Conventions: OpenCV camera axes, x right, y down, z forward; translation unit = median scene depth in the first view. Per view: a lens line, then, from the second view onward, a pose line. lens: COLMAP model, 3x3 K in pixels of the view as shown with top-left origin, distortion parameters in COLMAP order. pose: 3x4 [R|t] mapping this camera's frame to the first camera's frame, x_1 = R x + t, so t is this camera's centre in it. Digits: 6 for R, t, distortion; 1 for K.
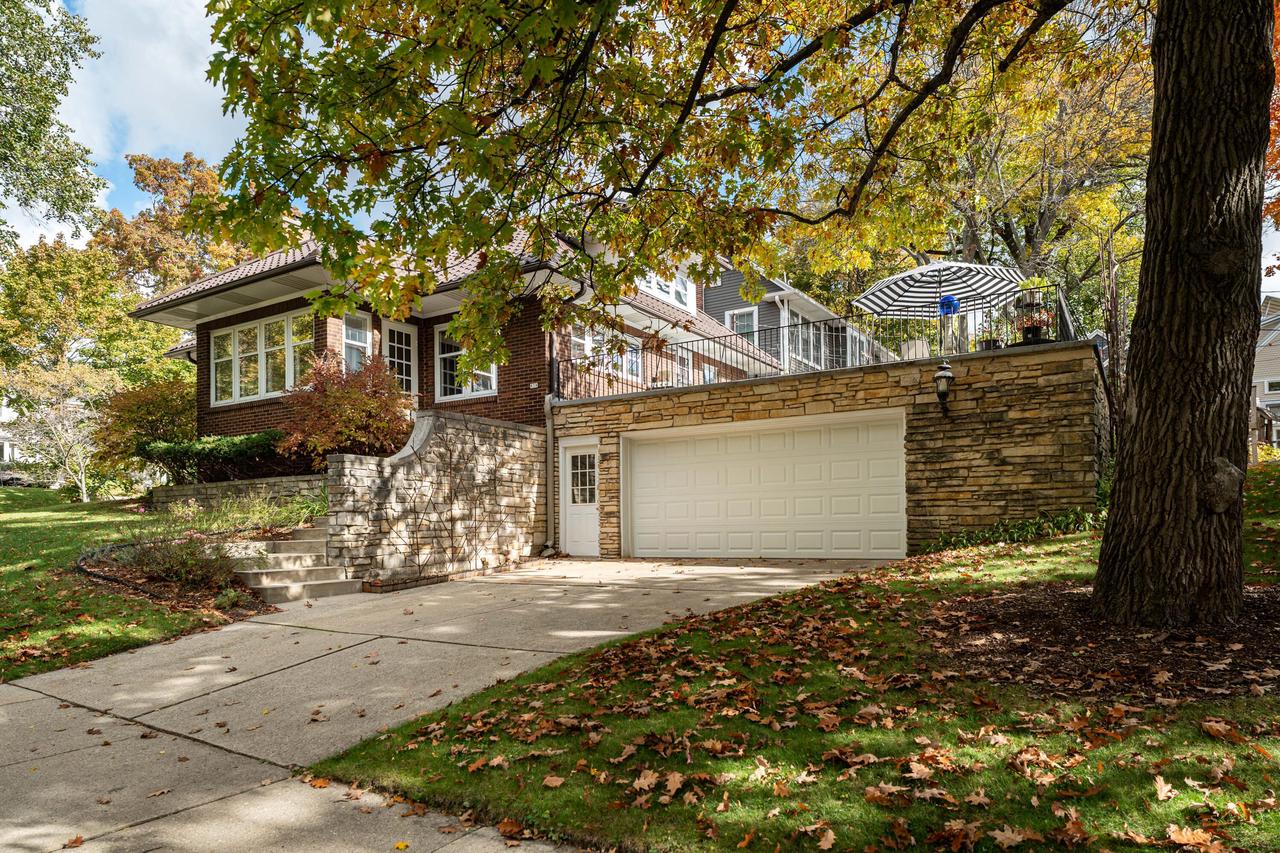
lens RADIAL K [[783.4, 0, 657.5], [0, 783.4, 517.3], [0, 0, 1]] dist [0.000524, 0.000554]
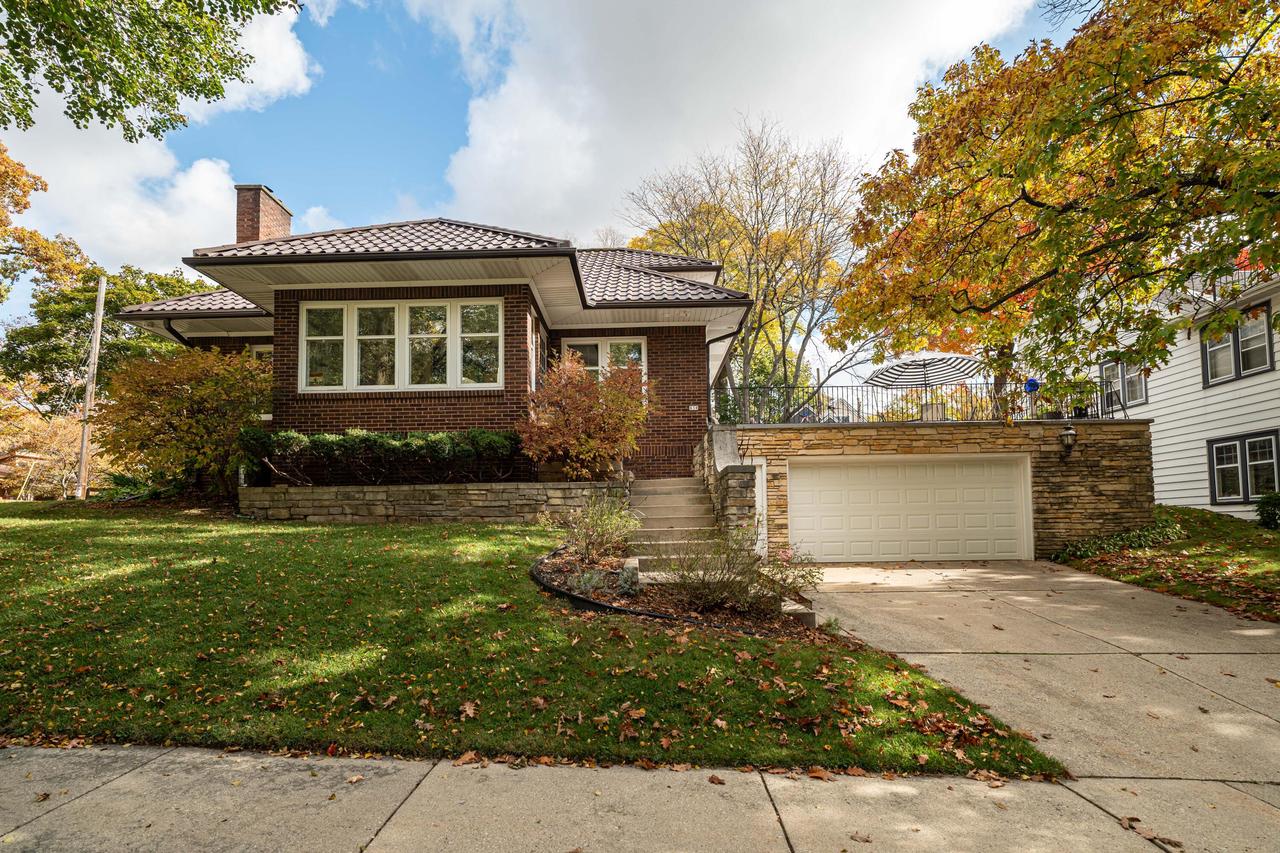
lens RADIAL K [[598.7, 0, 638.2], [0, 598.7, 494.7], [0, 0, 1]] dist [-0.001703, -0.000348]
pose [[0.866798, 0.028834, 0.497825, -0.716347], [-0.005426, 0.998813, -0.048403, -0.006513], [-0.498629, 0.039255, 0.865926, 0.355961]]
